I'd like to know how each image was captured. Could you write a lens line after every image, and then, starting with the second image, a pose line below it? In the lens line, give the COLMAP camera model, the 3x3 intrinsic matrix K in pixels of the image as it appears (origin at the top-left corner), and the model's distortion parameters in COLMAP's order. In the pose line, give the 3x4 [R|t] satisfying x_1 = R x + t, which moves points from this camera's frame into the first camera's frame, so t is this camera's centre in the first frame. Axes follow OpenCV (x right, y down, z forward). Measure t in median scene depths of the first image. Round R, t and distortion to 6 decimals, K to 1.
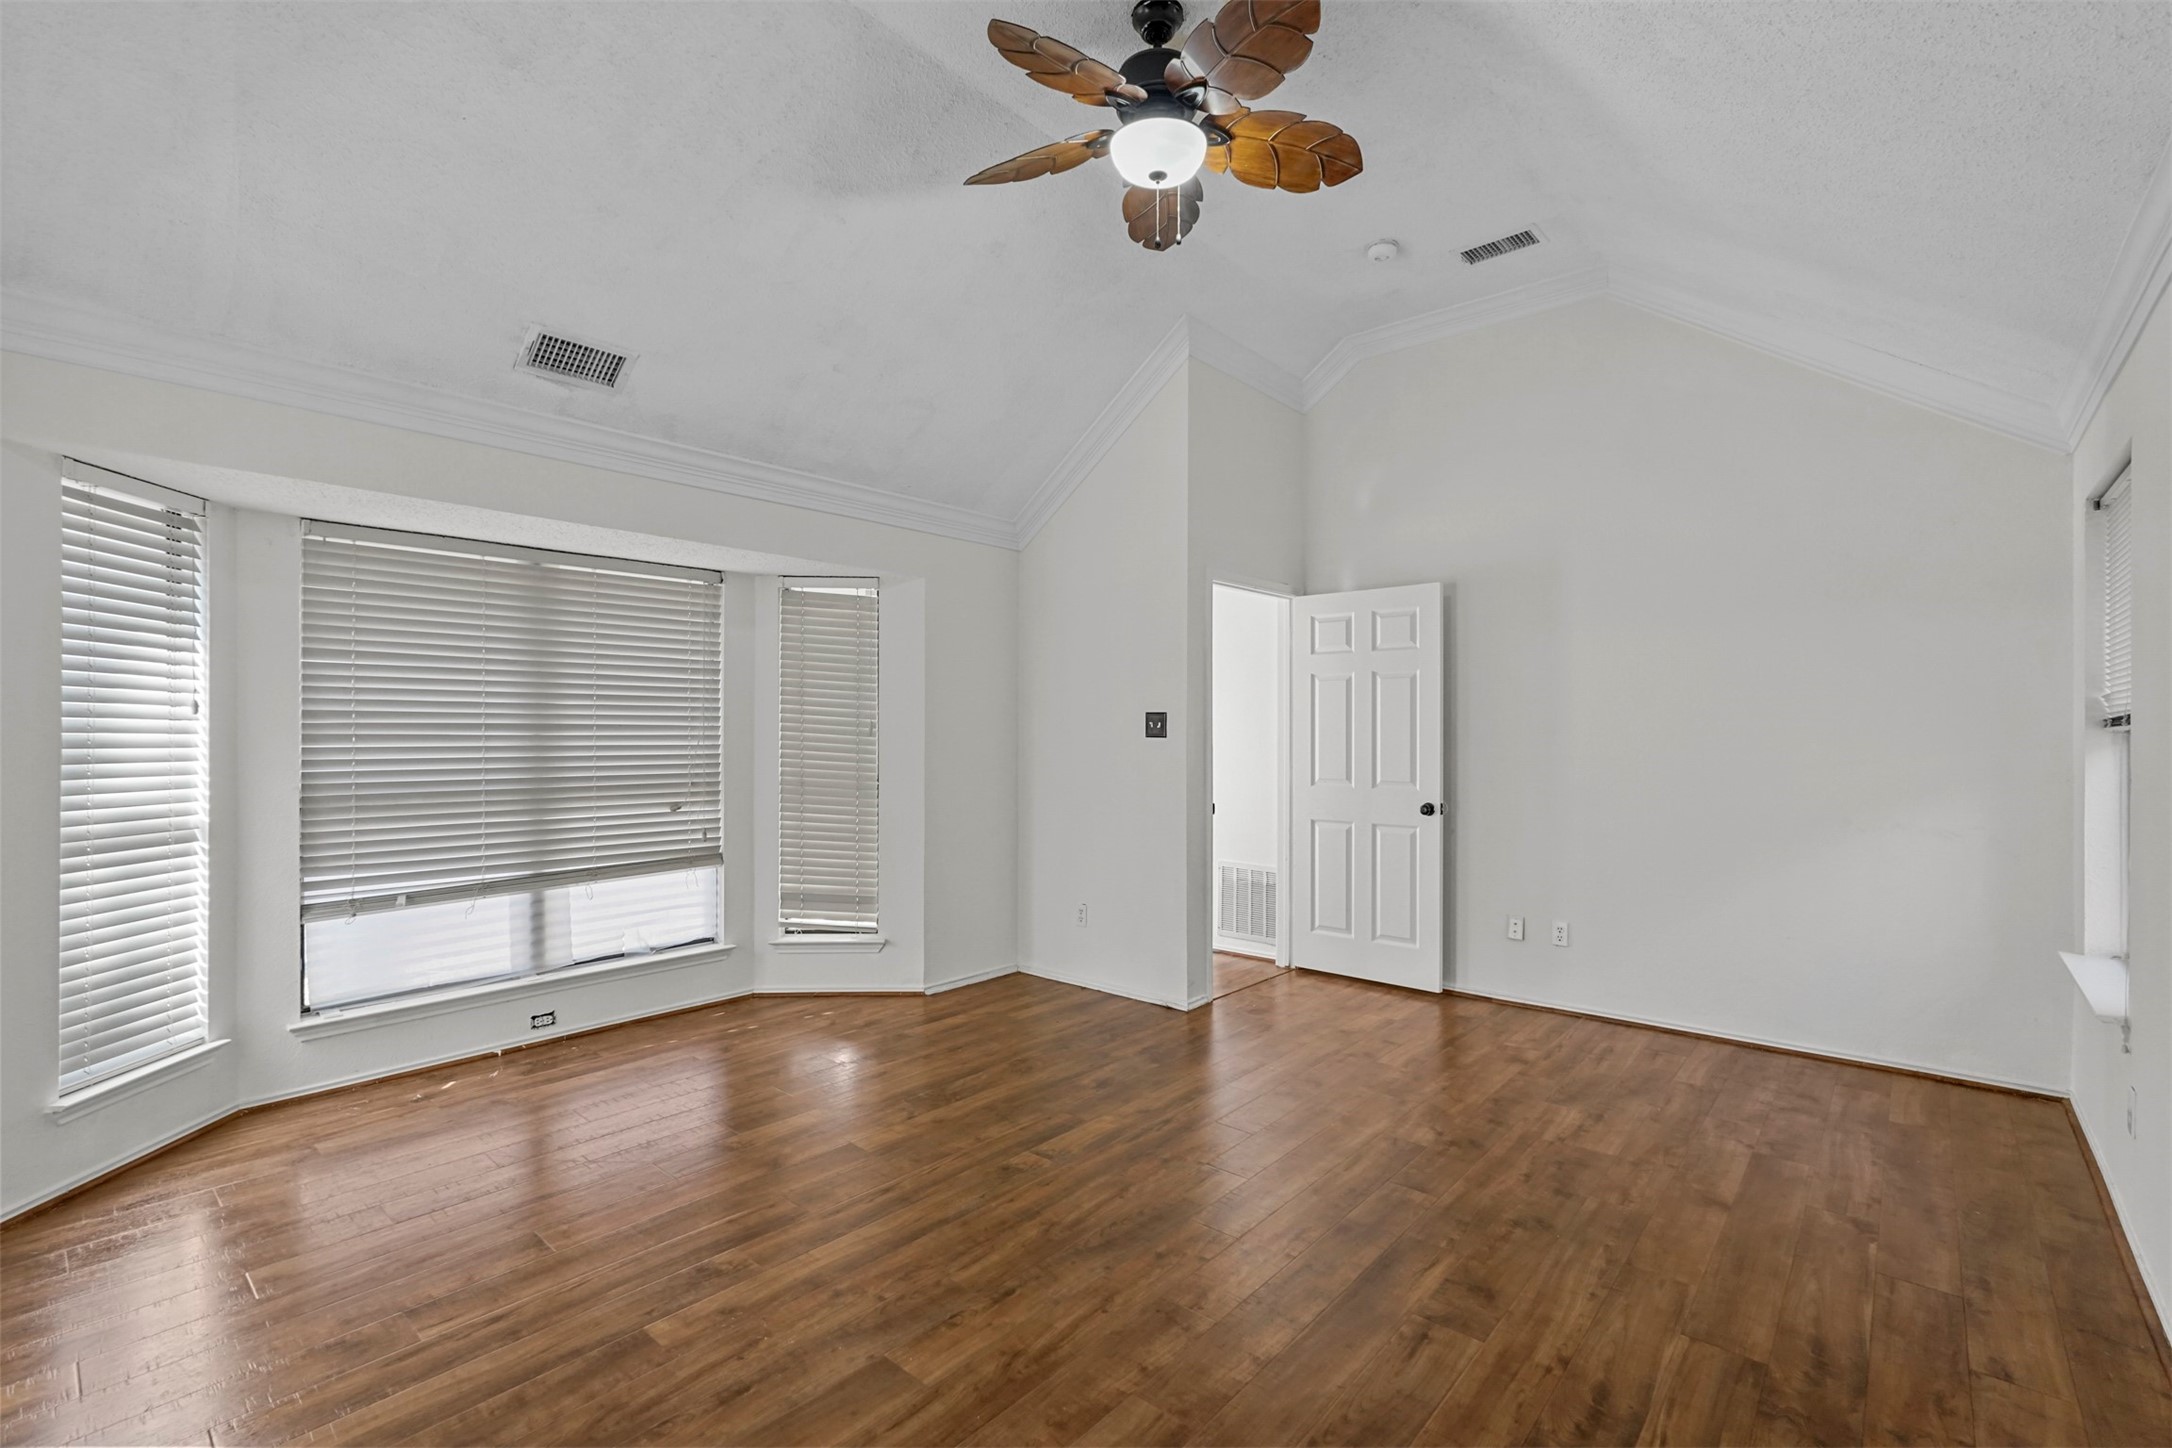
lens RADIAL K [[961.1, 0, 1083.7], [0, 961.1, 732.2], [0, 0, 1]] dist [-0.012816, 0.004177]
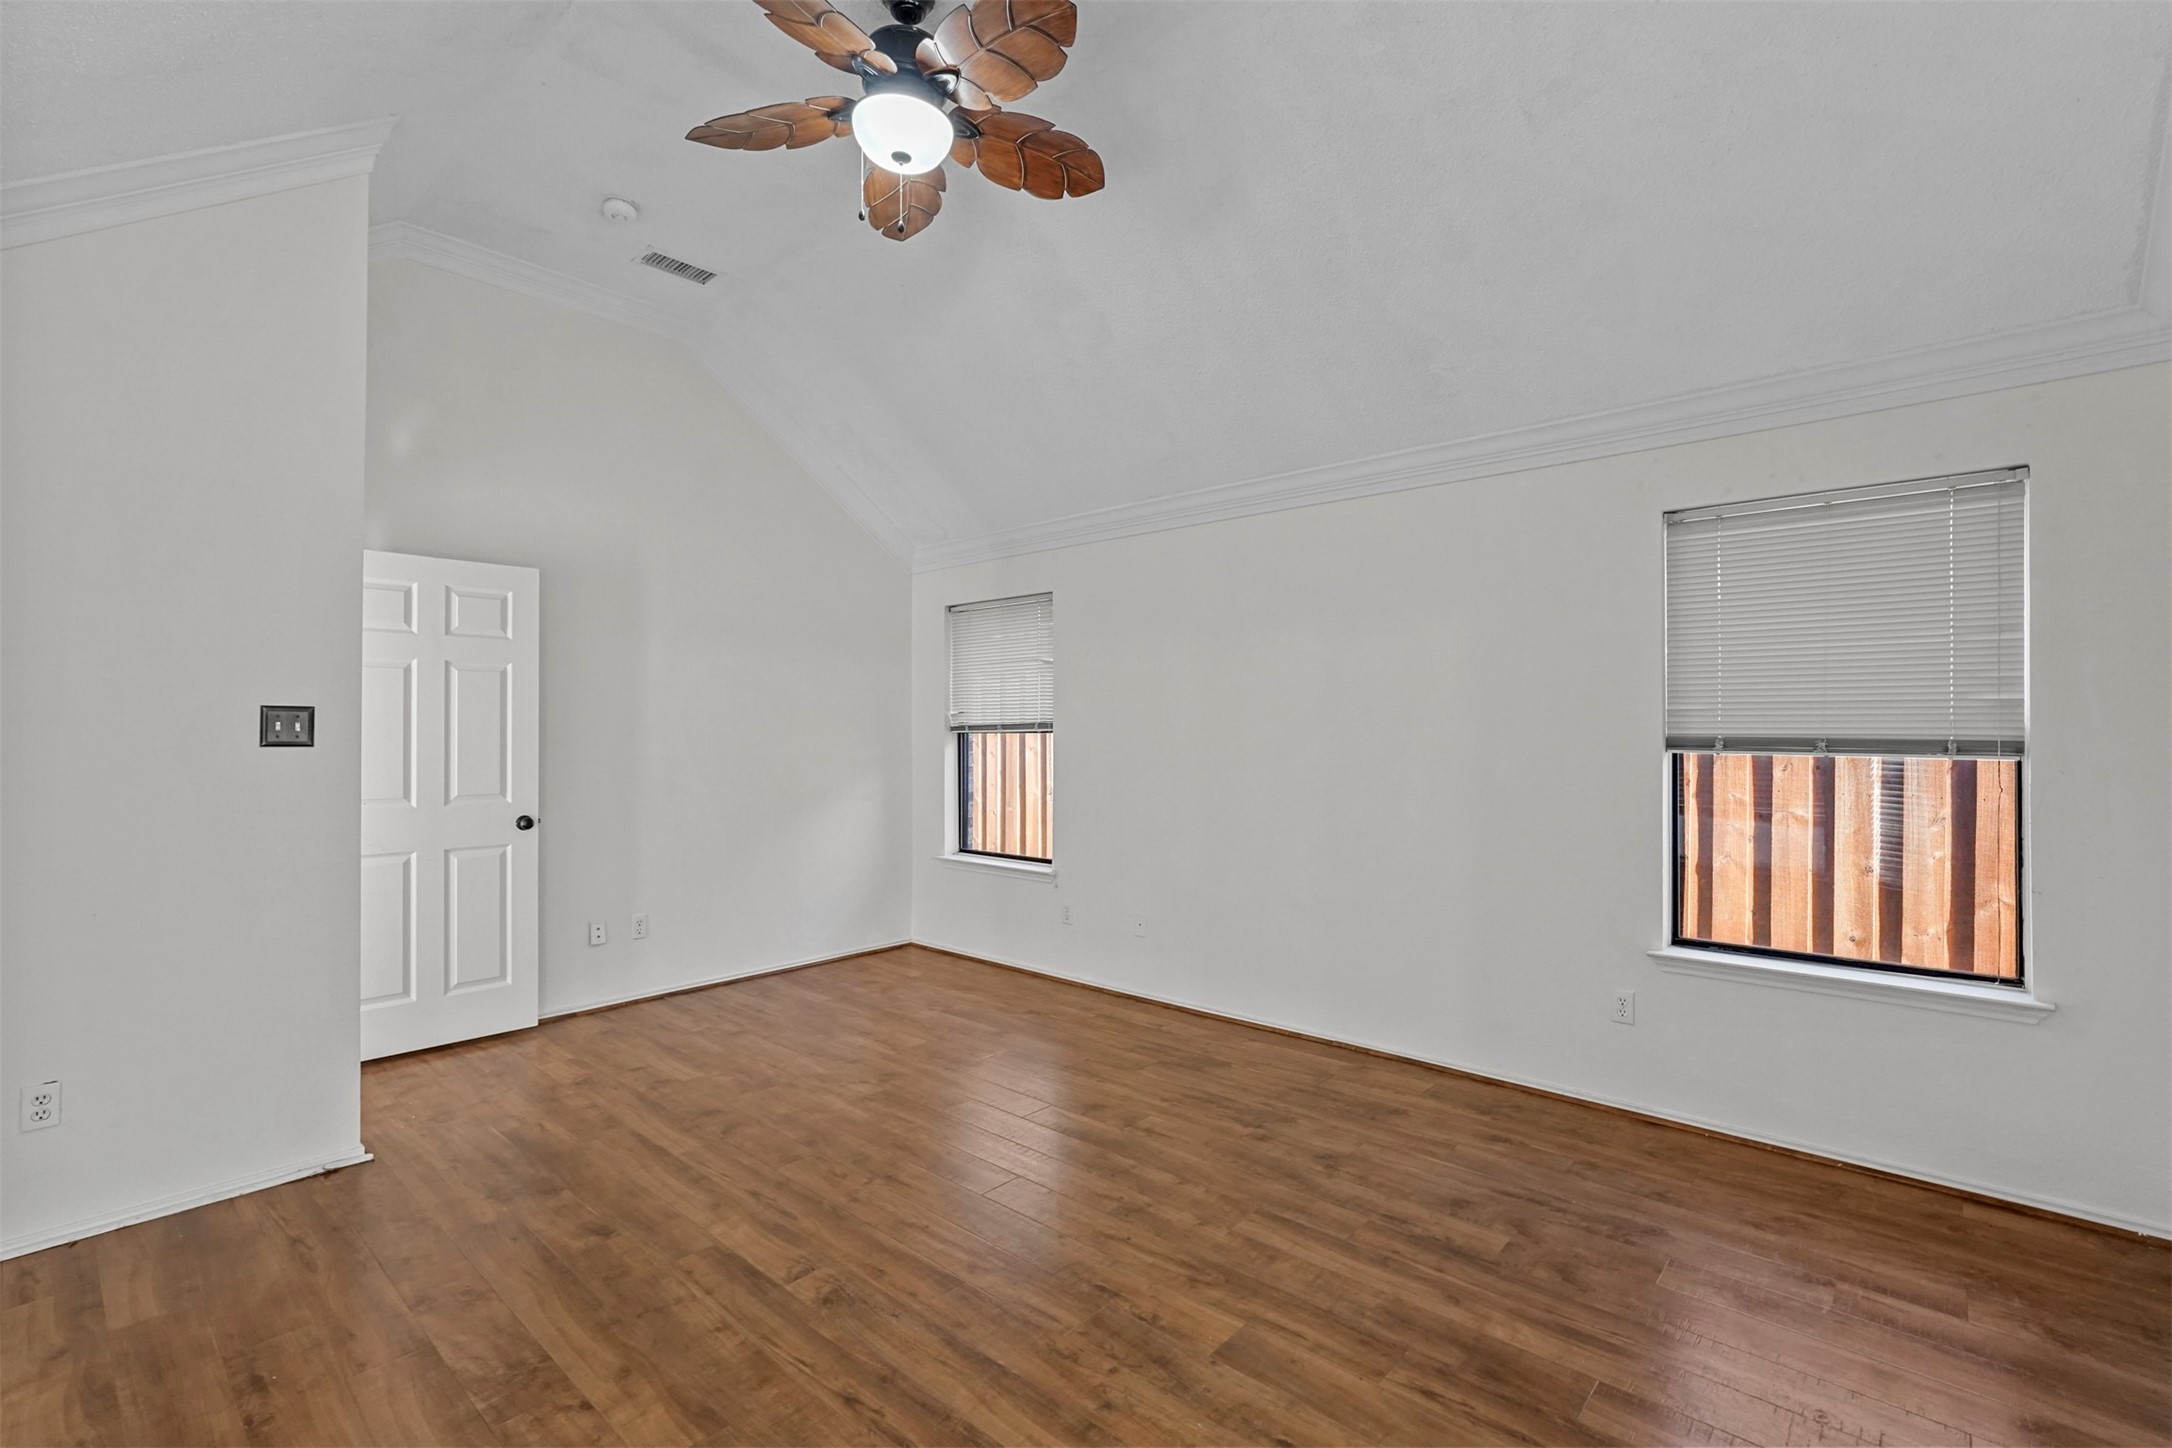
lens RADIAL K [[961.1, 0, 1083.5], [0, 961.1, 730.0], [0, 0, 1]] dist [-0.012816, 0.004177]
pose [[0.010432, -0.000901, 0.999945, -0.638480], [0.002656, 0.999996, 0.000874, -0.005594], [-0.999942, 0.002647, 0.010434, 0.585758]]
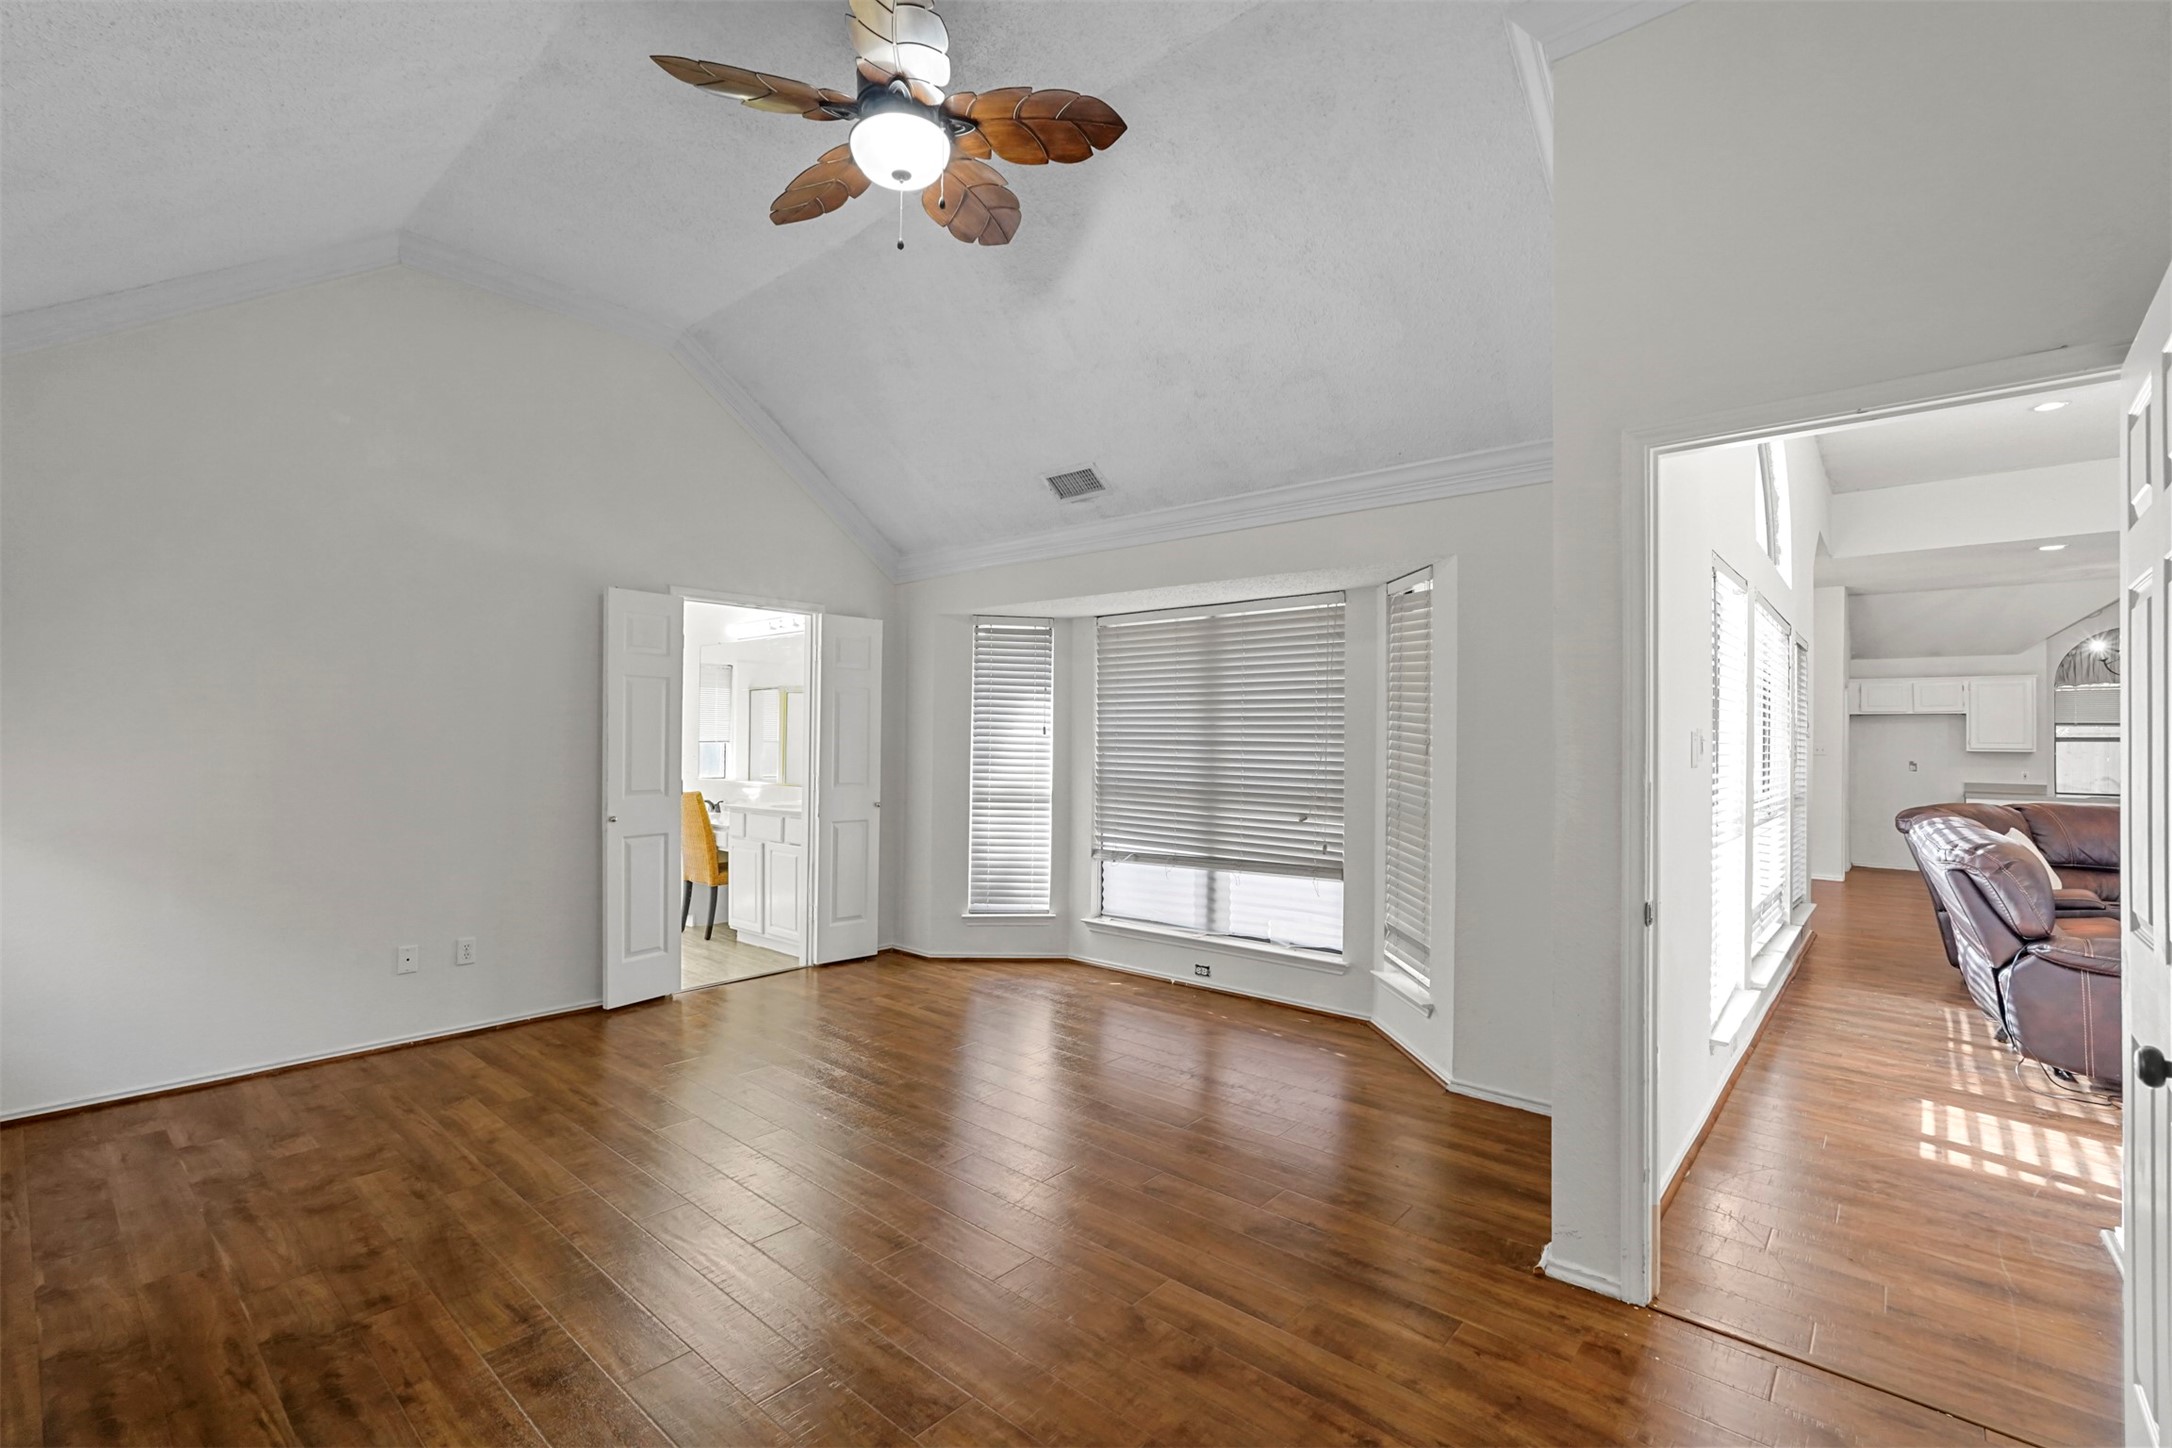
lens RADIAL K [[961.1, 0, 1079.2], [0, 961.1, 727.5], [0, 0, 1]] dist [-0.012816, 0.004177]
pose [[-0.004896, -0.015193, -0.999873, 0.759018], [-0.013787, 0.999791, -0.015124, -0.004166], [0.999893, 0.013712, -0.005105, 0.866227]]
